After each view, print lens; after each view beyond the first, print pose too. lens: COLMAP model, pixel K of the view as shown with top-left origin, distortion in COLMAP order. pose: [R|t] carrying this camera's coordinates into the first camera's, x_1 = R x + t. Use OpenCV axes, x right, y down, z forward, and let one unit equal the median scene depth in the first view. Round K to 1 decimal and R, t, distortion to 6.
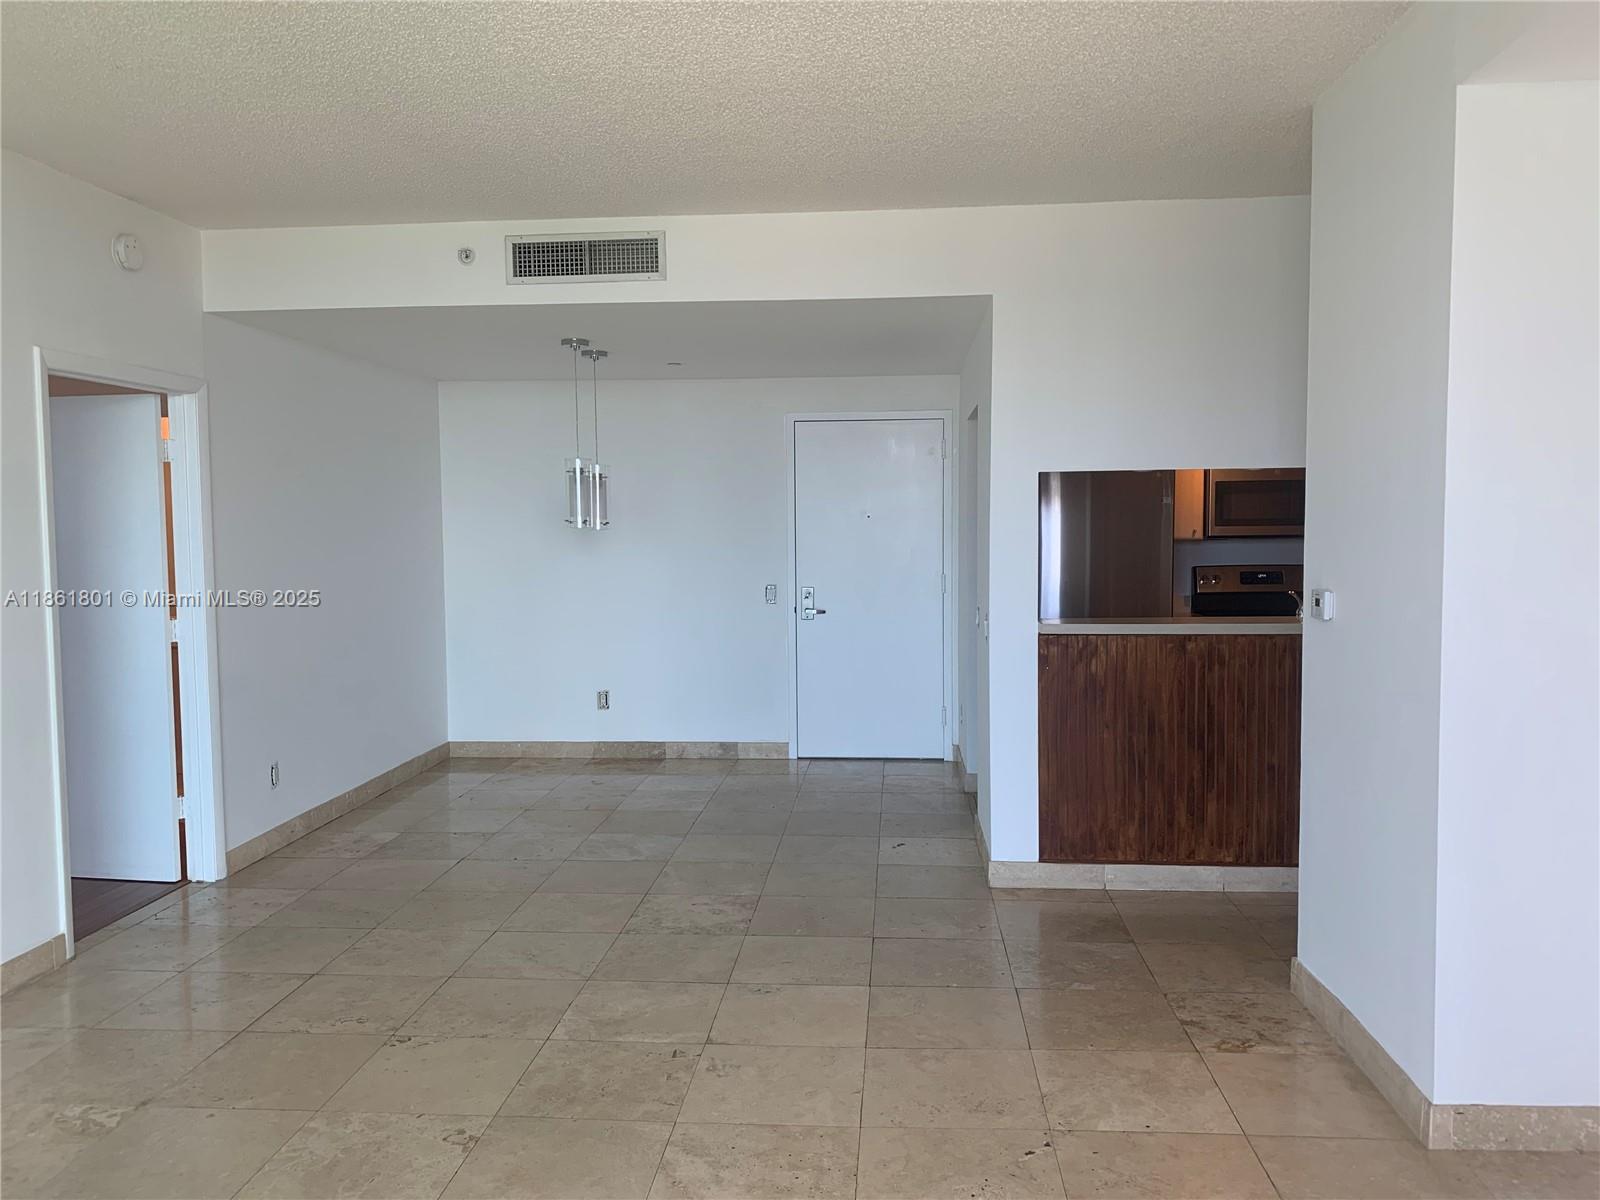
lens RADIAL K [[1224.9, 0, 800.0], [0, 1224.9, 600.0], [0, 0, 1]] dist [0.099612, -0.144870]
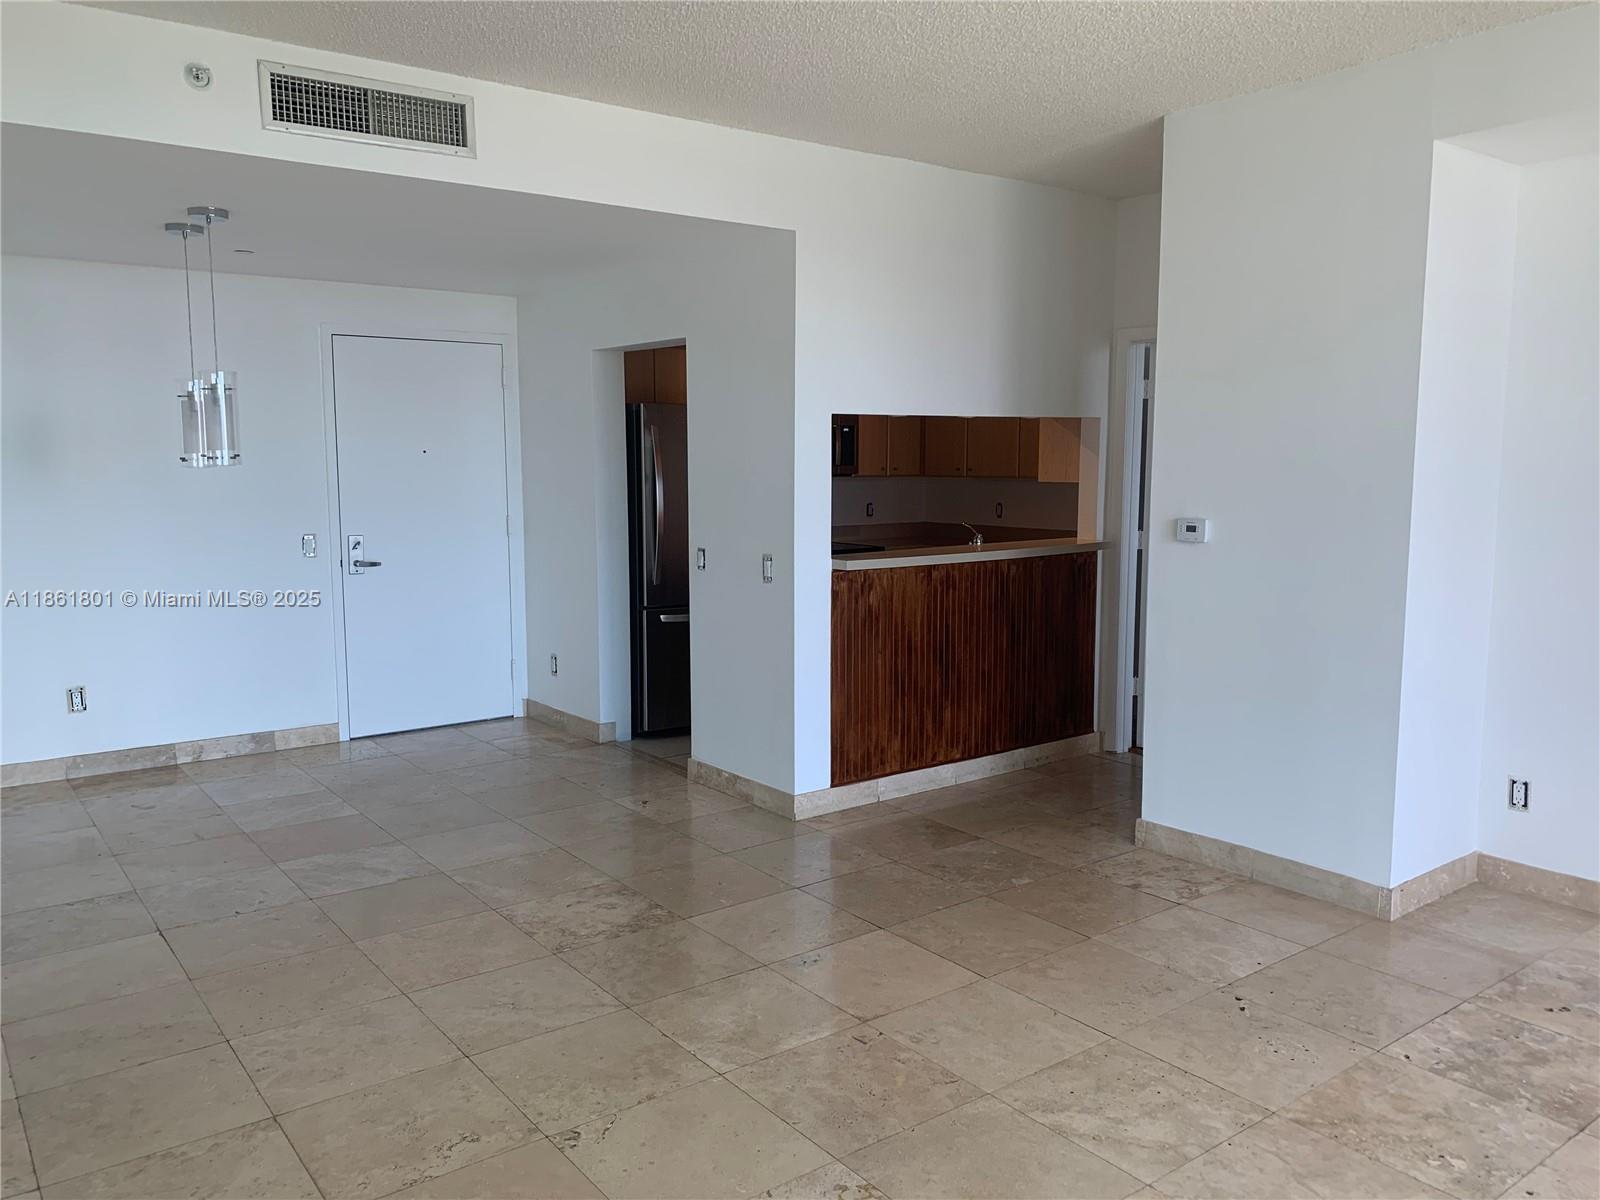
lens RADIAL K [[1224.9, 0, 800.0], [0, 1224.9, 600.0], [0, 0, 1]] dist [0.099612, -0.144870]
pose [[0.745608, -0.072452, 0.662434, -0.511155], [0.038133, 0.997082, 0.066132, -0.017346], [-0.665293, -0.024048, 0.746195, 0.245776]]
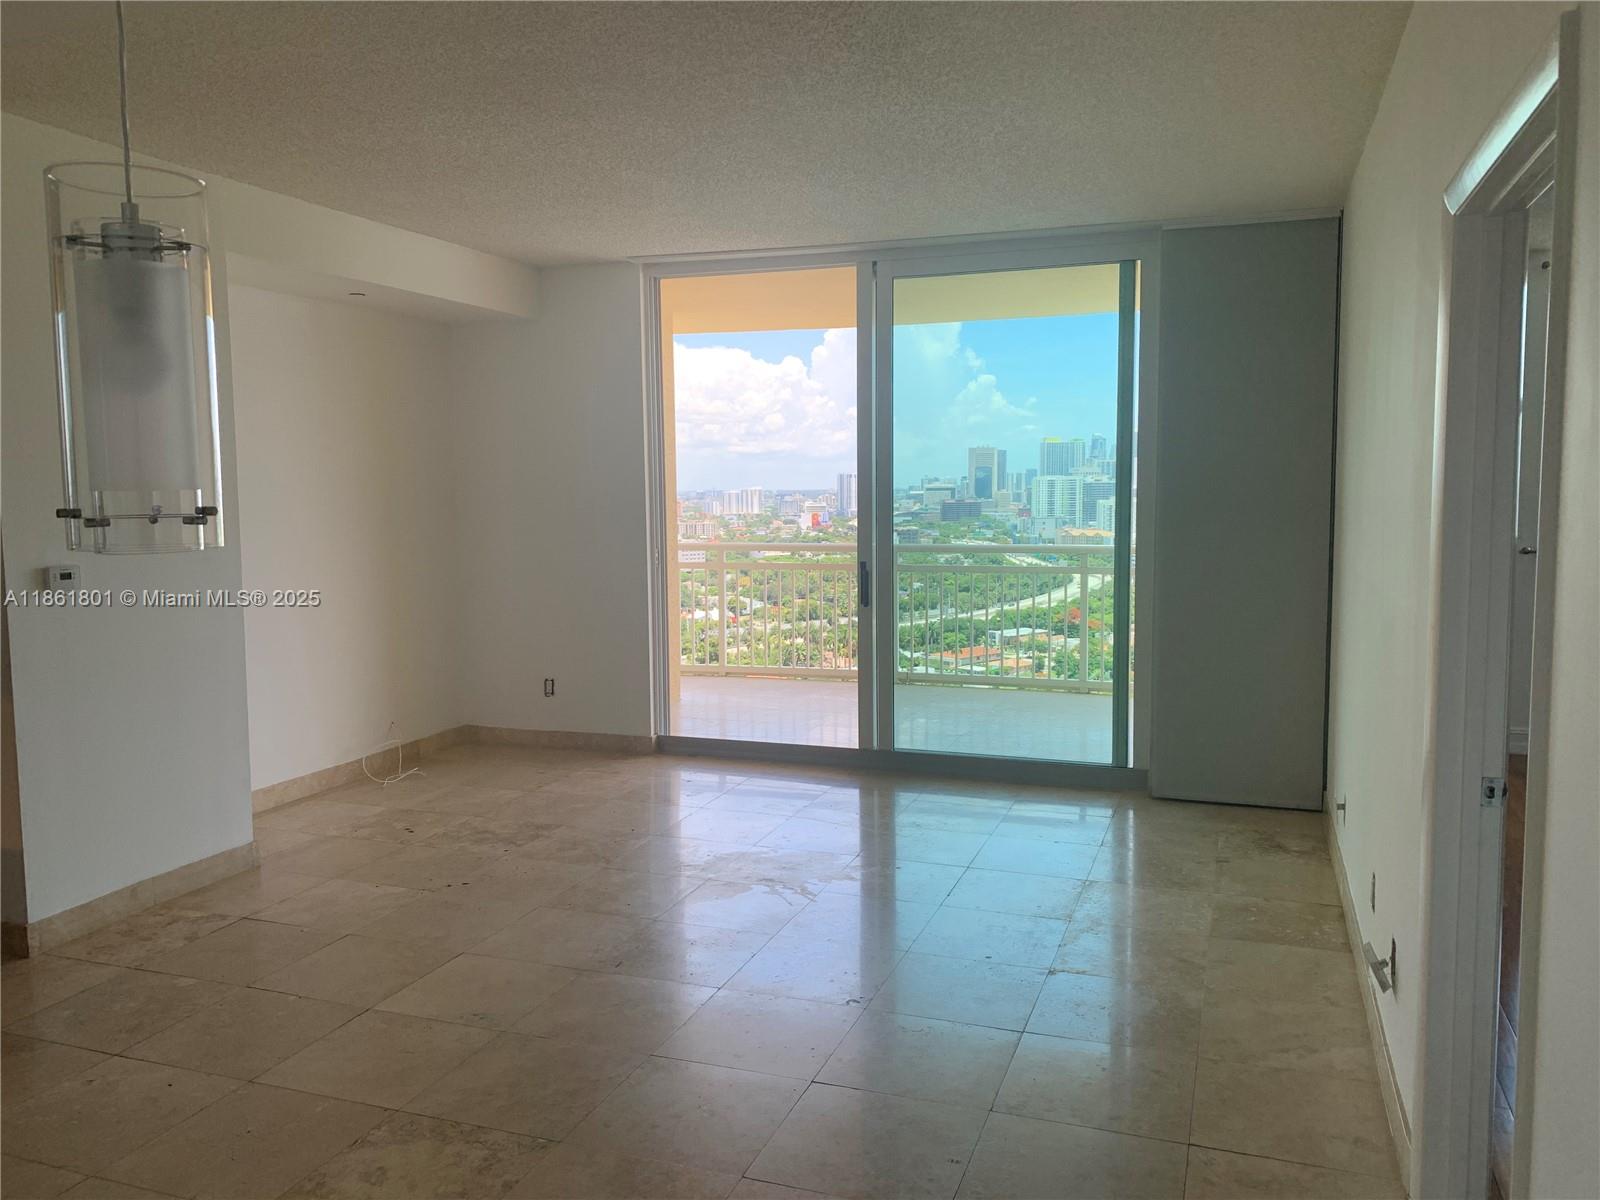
lens RADIAL K [[1224.9, 0, 800.0], [0, 1224.9, 600.0], [0, 0, 1]] dist [0.099612, -0.144870]
pose [[-0.963952, -0.006925, 0.265988, -0.398891], [0.035247, 0.987528, 0.153449, -0.095426], [-0.263733, 0.157292, -0.951685, 1.405981]]
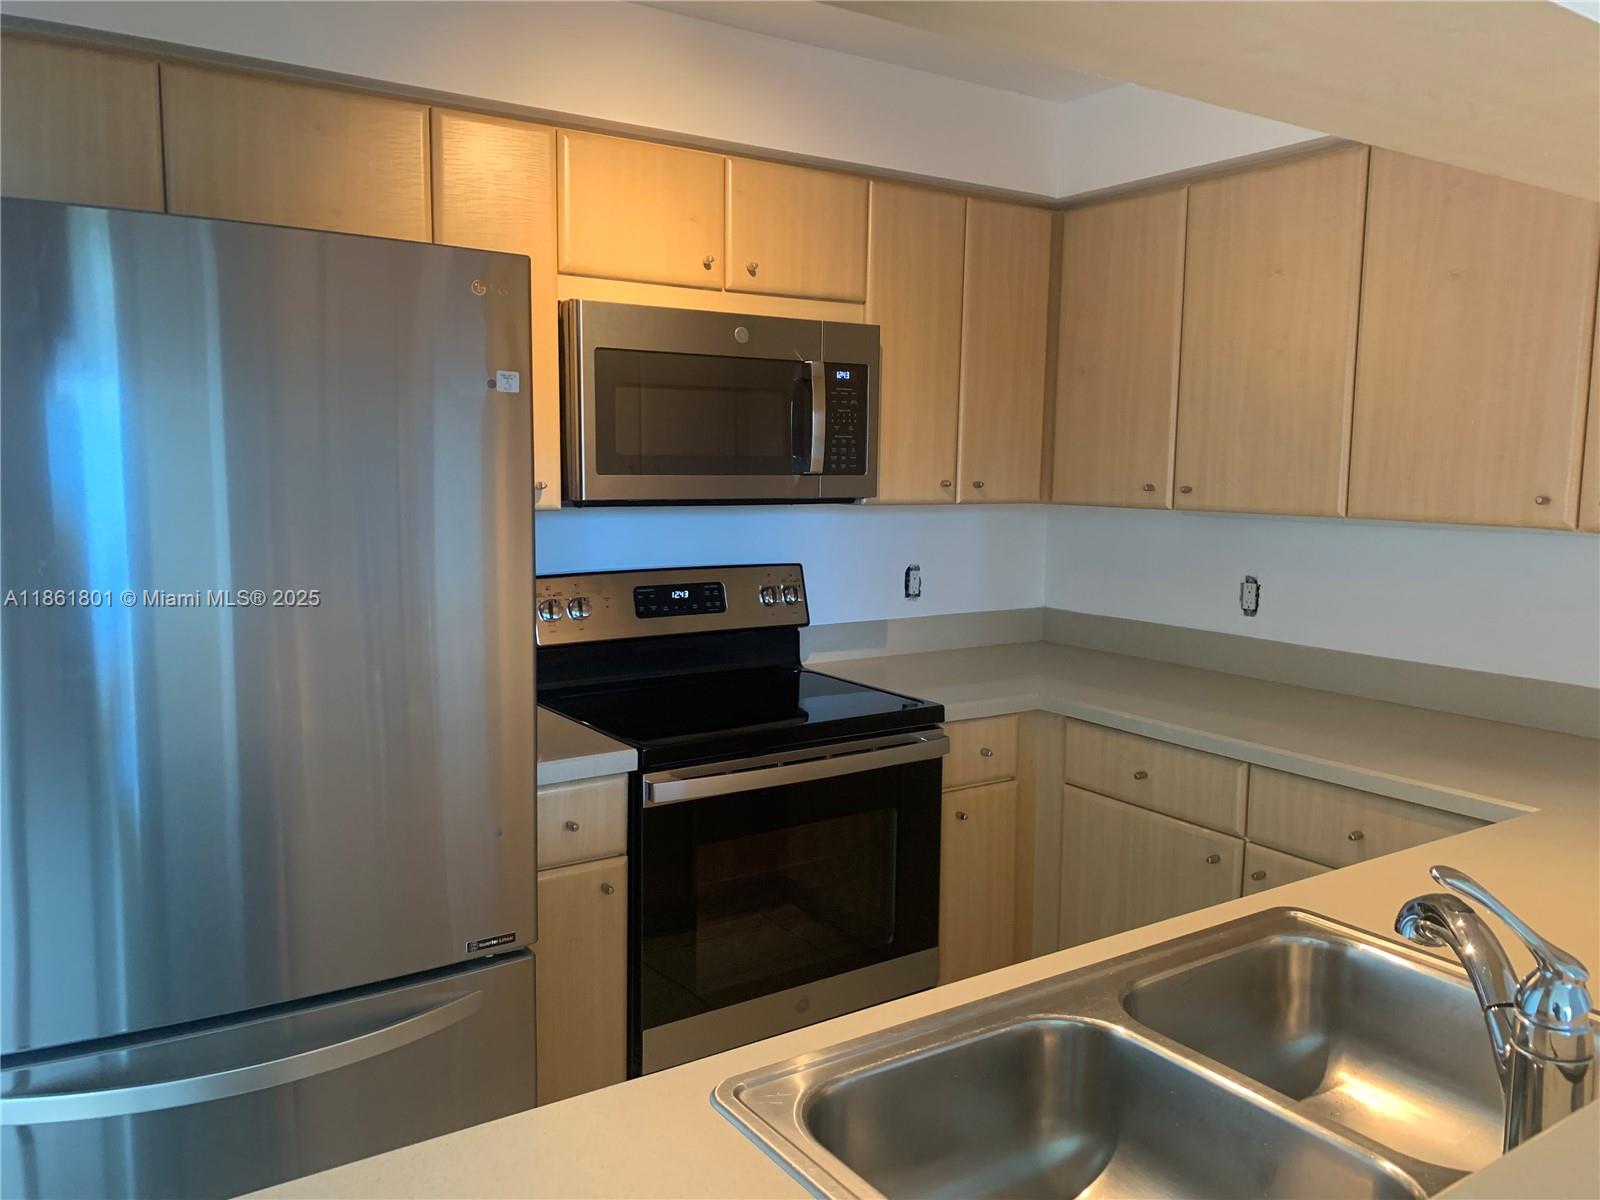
lens RADIAL K [[1224.9, 0, 800.0], [0, 1224.9, 600.0], [0, 0, 1]] dist [0.099612, -0.144870]
pose [[0.785352, -0.056370, 0.616478, 0.221936], [0.022675, 0.997797, 0.062351, -0.061320], [-0.618634, -0.034989, 0.784900, 0.951468]]
